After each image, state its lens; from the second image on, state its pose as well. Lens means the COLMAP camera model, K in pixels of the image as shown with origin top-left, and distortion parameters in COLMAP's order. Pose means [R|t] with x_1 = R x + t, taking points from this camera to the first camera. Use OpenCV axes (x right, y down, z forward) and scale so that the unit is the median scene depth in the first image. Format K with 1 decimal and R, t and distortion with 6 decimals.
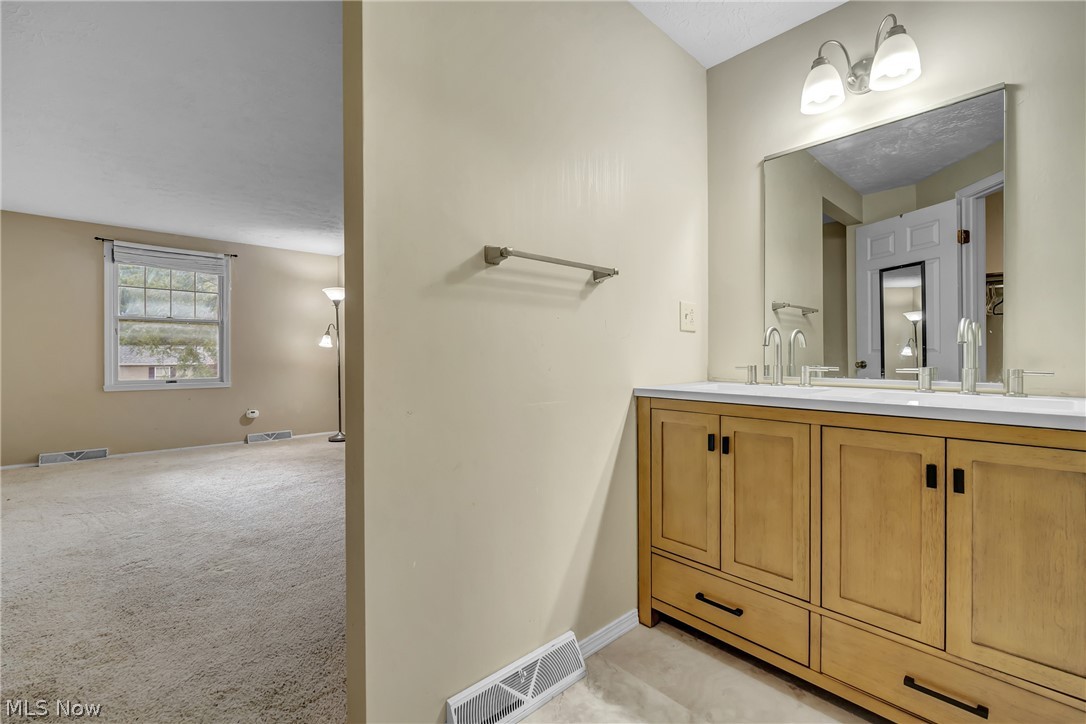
lens RADIAL K [[462.4, 0, 545.1], [0, 462.4, 359.5], [0, 0, 1]] dist [-0.002622, -0.000387]
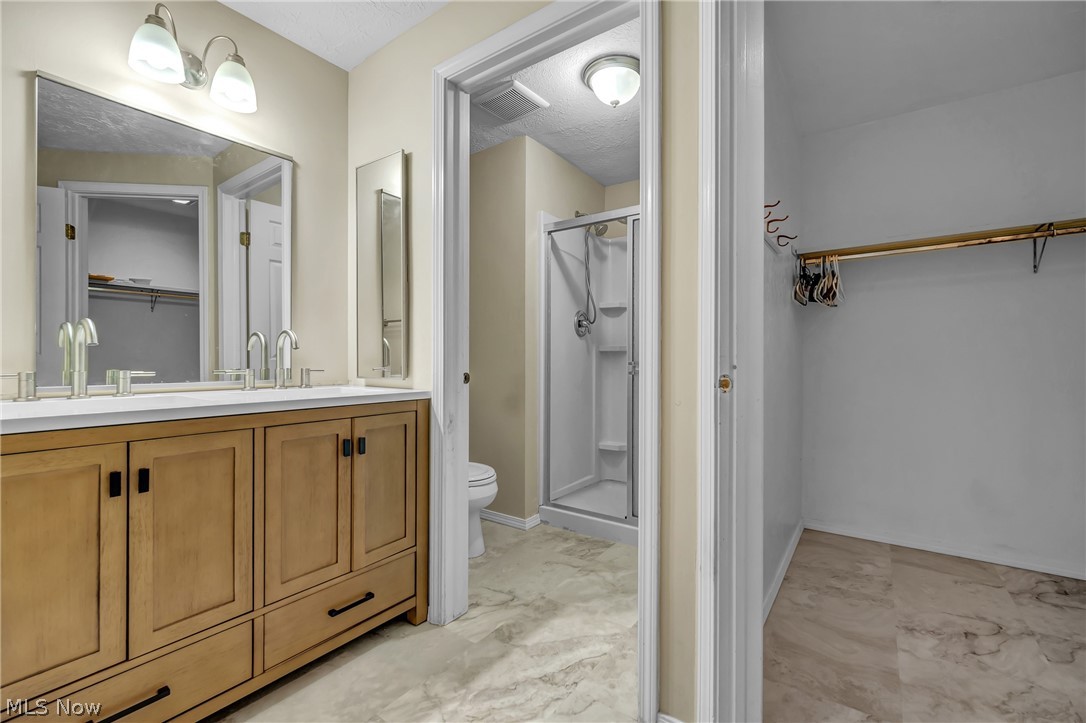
lens RADIAL K [[462.4, 0, 545.1], [0, 462.4, 358.7], [0, 0, 1]] dist [-0.002622, -0.000387]
pose [[-0.203380, 0.001241, 0.979099, -0.450172], [0.004597, 0.999989, -0.000313, -0.004191], [-0.979089, 0.004437, -0.203384, 0.518424]]
